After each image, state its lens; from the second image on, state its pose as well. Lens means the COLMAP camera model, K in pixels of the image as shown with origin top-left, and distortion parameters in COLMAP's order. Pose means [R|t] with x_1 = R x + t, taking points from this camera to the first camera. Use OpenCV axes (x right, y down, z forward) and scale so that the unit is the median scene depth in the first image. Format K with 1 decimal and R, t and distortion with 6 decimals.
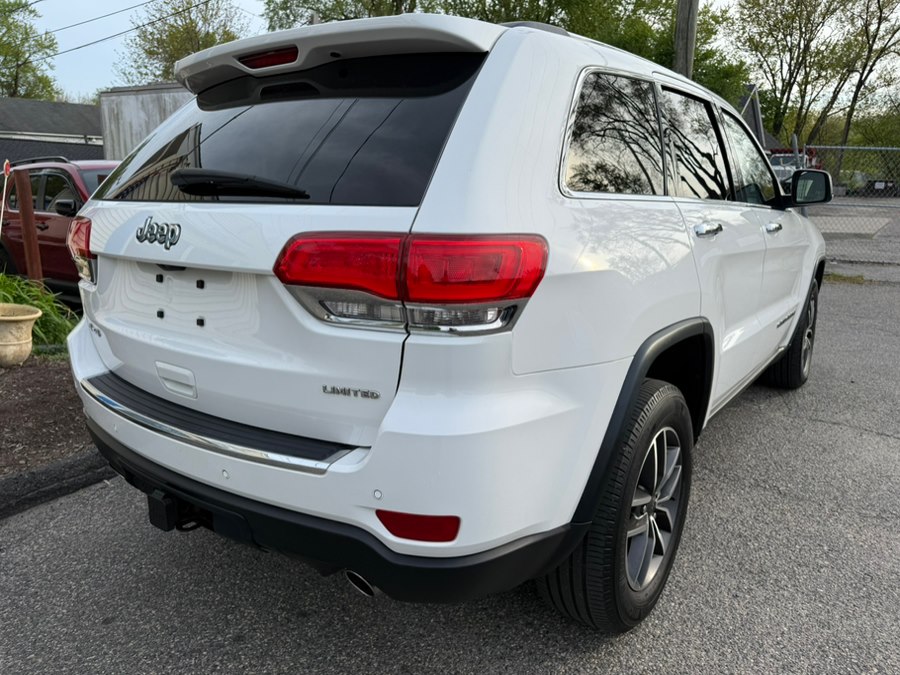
lens RADIAL K [[626.8, 0, 450.0], [0, 626.8, 337.5], [0, 0, 1]] dist [0.005585, -0.001350]
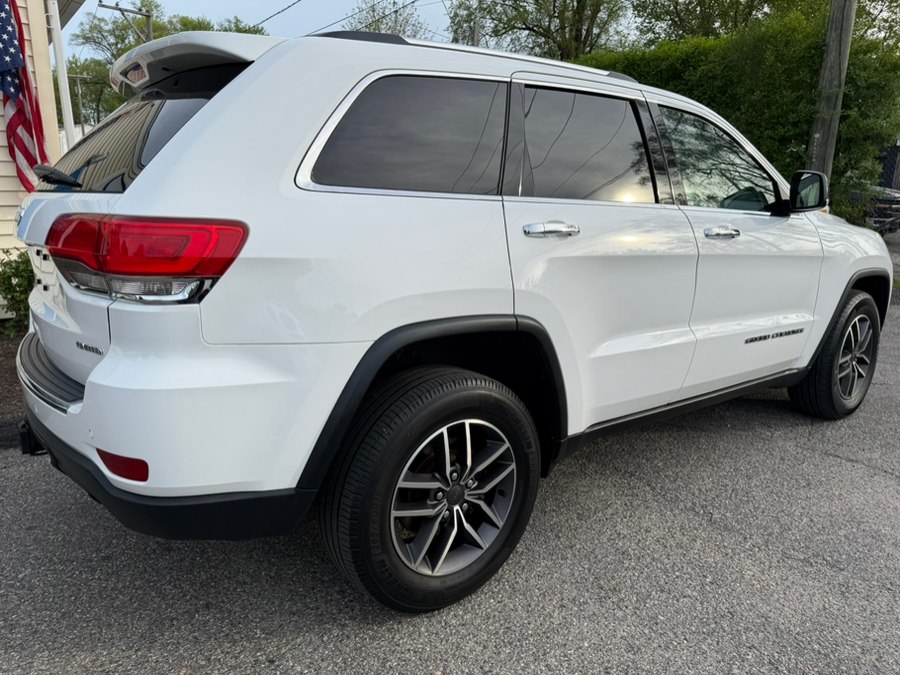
lens RADIAL K [[617.6, 0, 454.5], [0, 617.6, 329.8], [0, 0, 1]] dist [0.052050, -0.039437]
pose [[0.963740, 0.070808, -0.257277, 0.719277], [-0.075367, 0.997125, -0.007892, 0.008521], [0.255978, 0.026996, 0.966305, 0.016595]]
